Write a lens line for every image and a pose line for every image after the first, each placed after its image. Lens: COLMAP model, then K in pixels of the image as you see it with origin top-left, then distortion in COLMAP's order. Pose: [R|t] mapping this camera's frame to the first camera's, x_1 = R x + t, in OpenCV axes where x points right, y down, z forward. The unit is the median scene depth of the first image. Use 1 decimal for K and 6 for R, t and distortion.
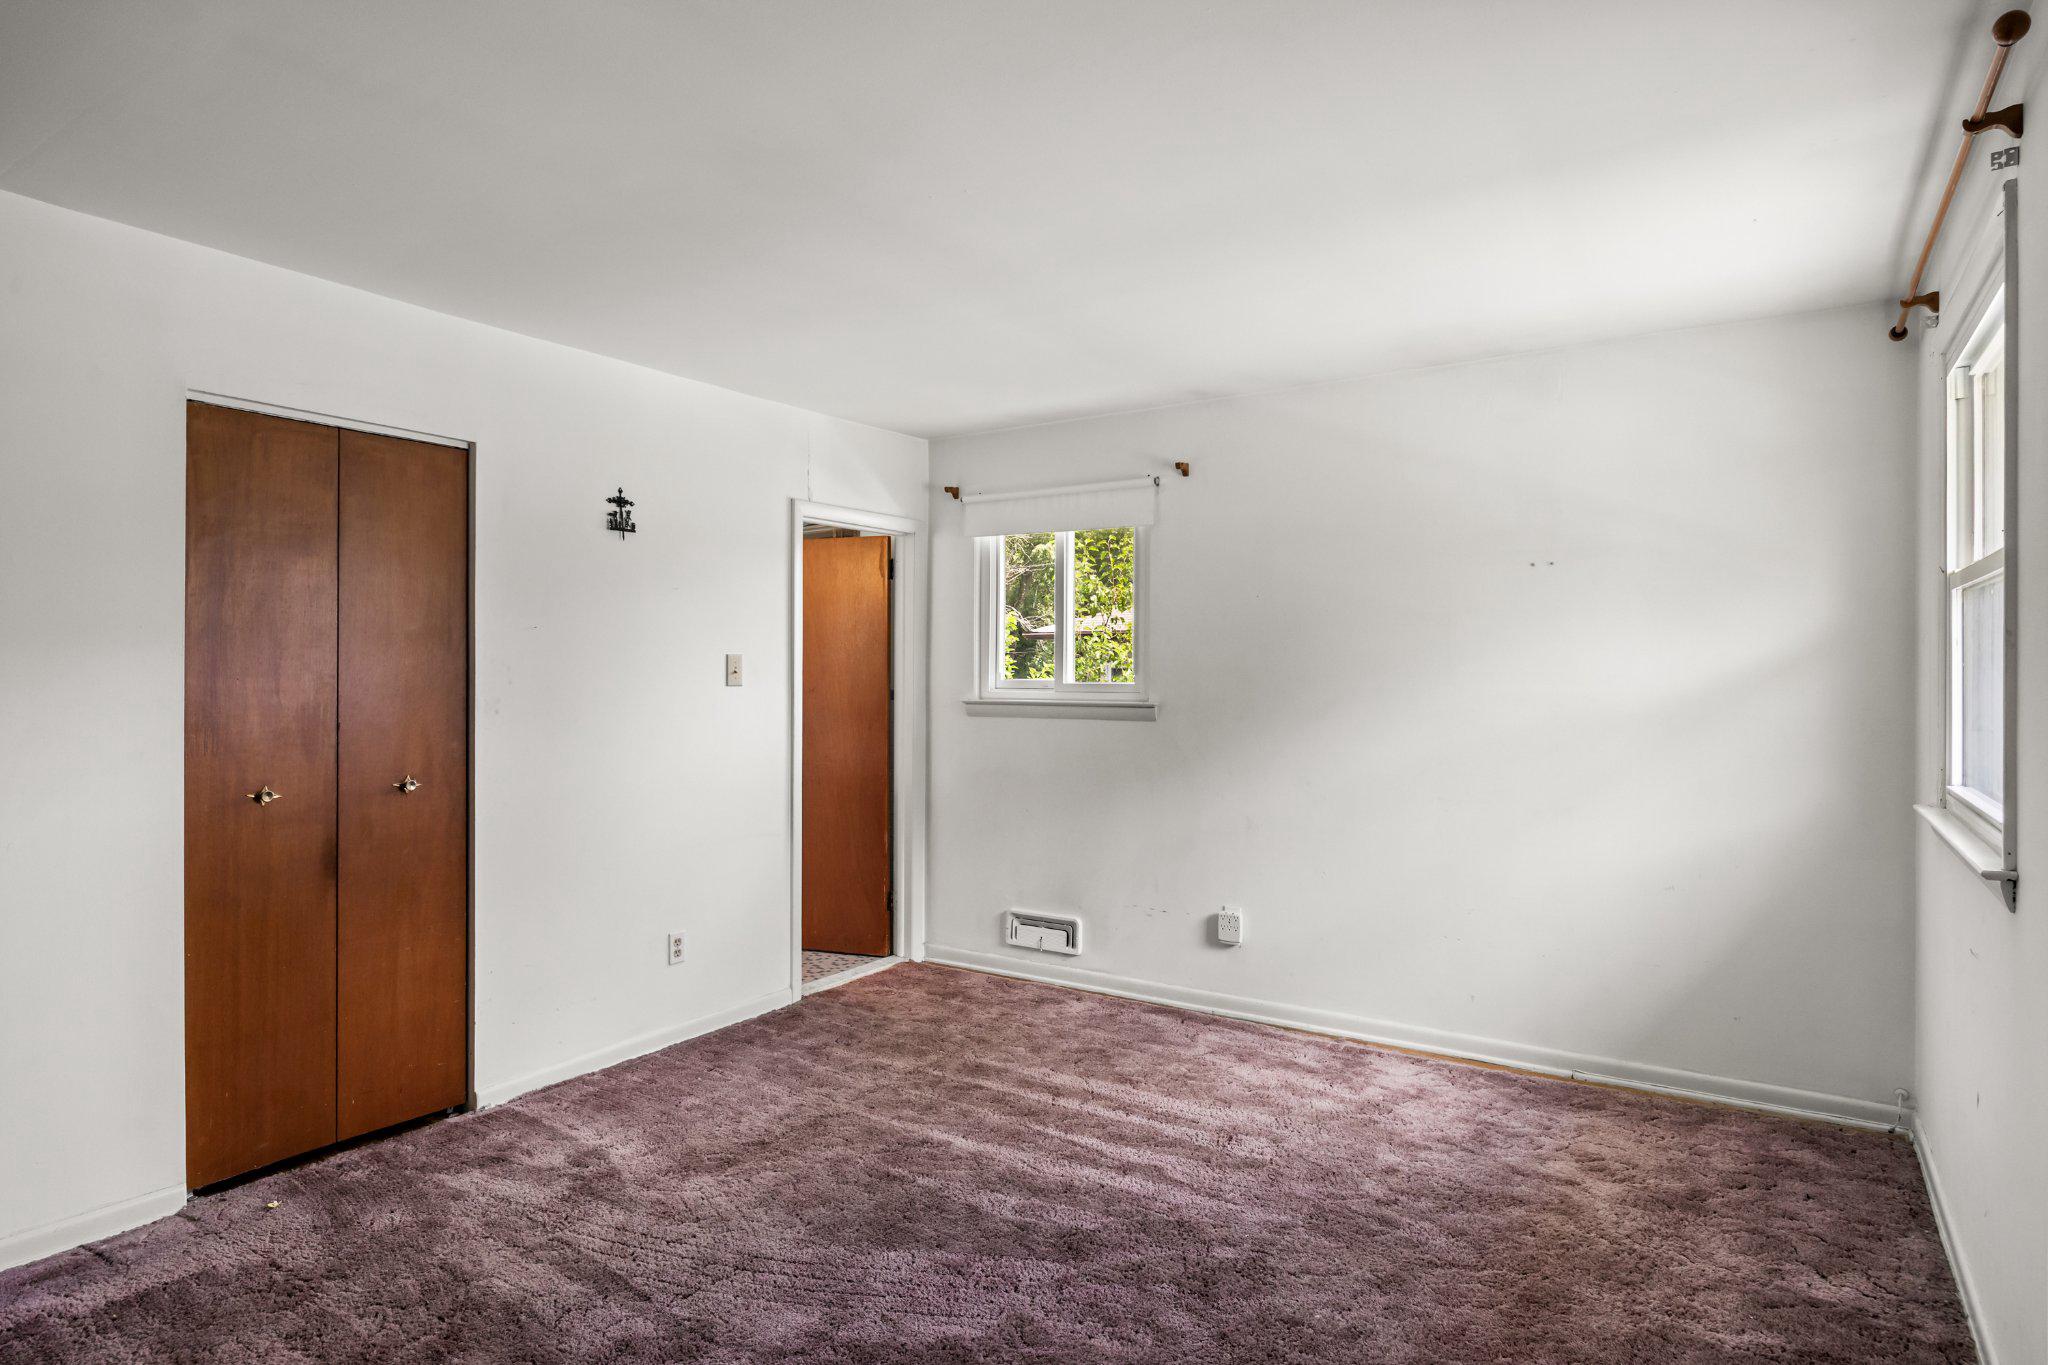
lens RADIAL K [[1127.9, 0, 1022.1], [0, 1127.9, 678.0], [0, 0, 1]] dist [-0.012406, -0.002669]
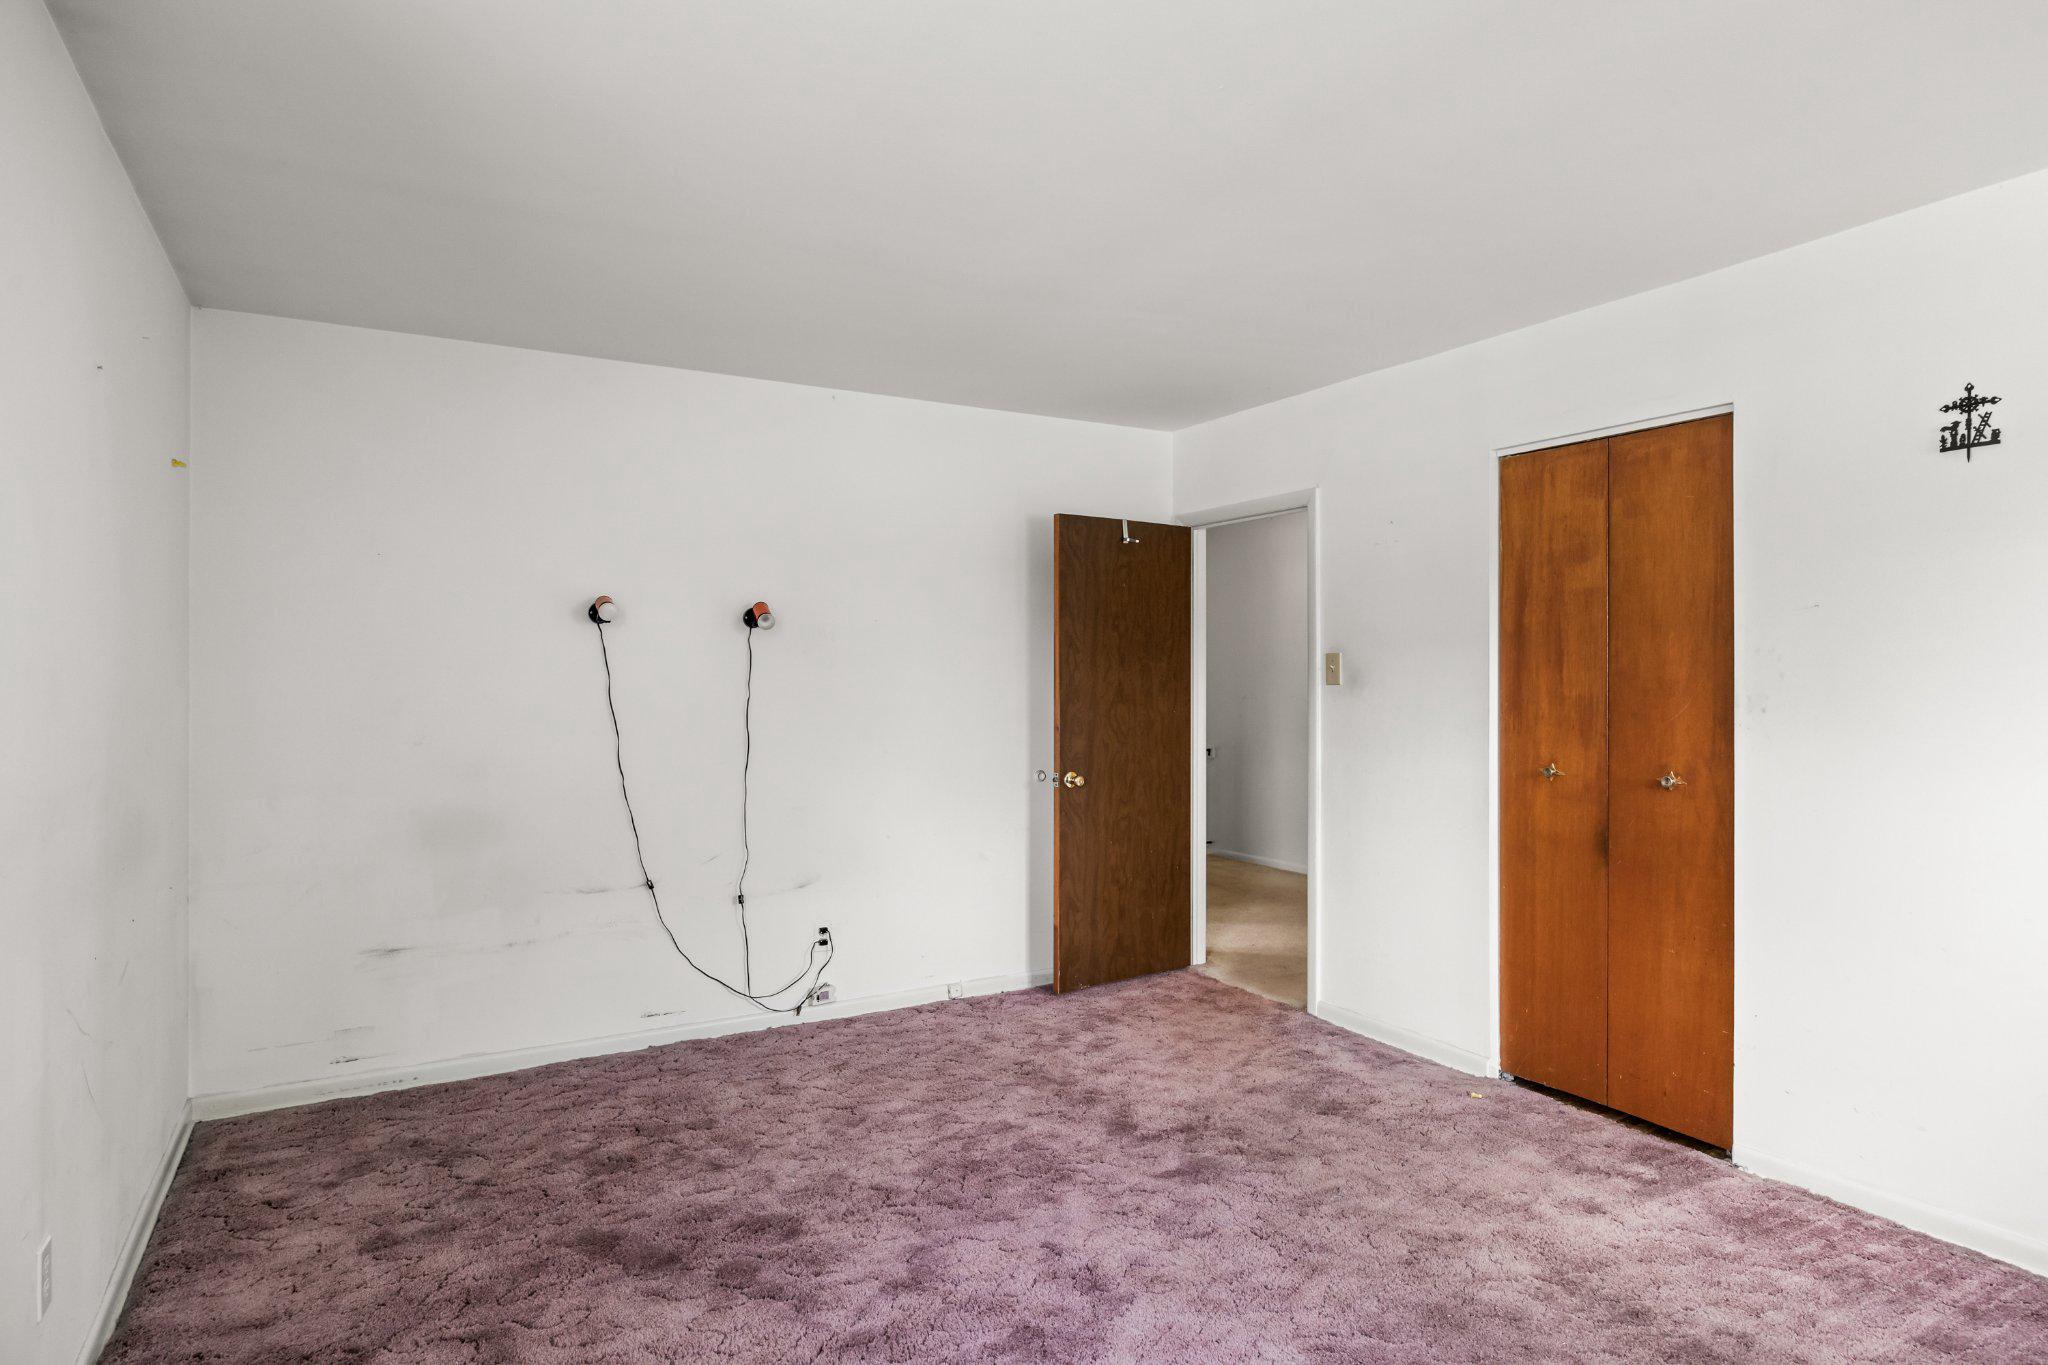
lens RADIAL K [[1127.9, 0, 1023.3], [0, 1127.9, 679.5], [0, 0, 1]] dist [-0.012406, -0.002669]
pose [[-0.451207, -0.001003, -0.892419, 0.565289], [-0.002376, 0.999997, 0.000078, 0.008441], [0.892416, 0.002156, -0.451209, 0.936521]]
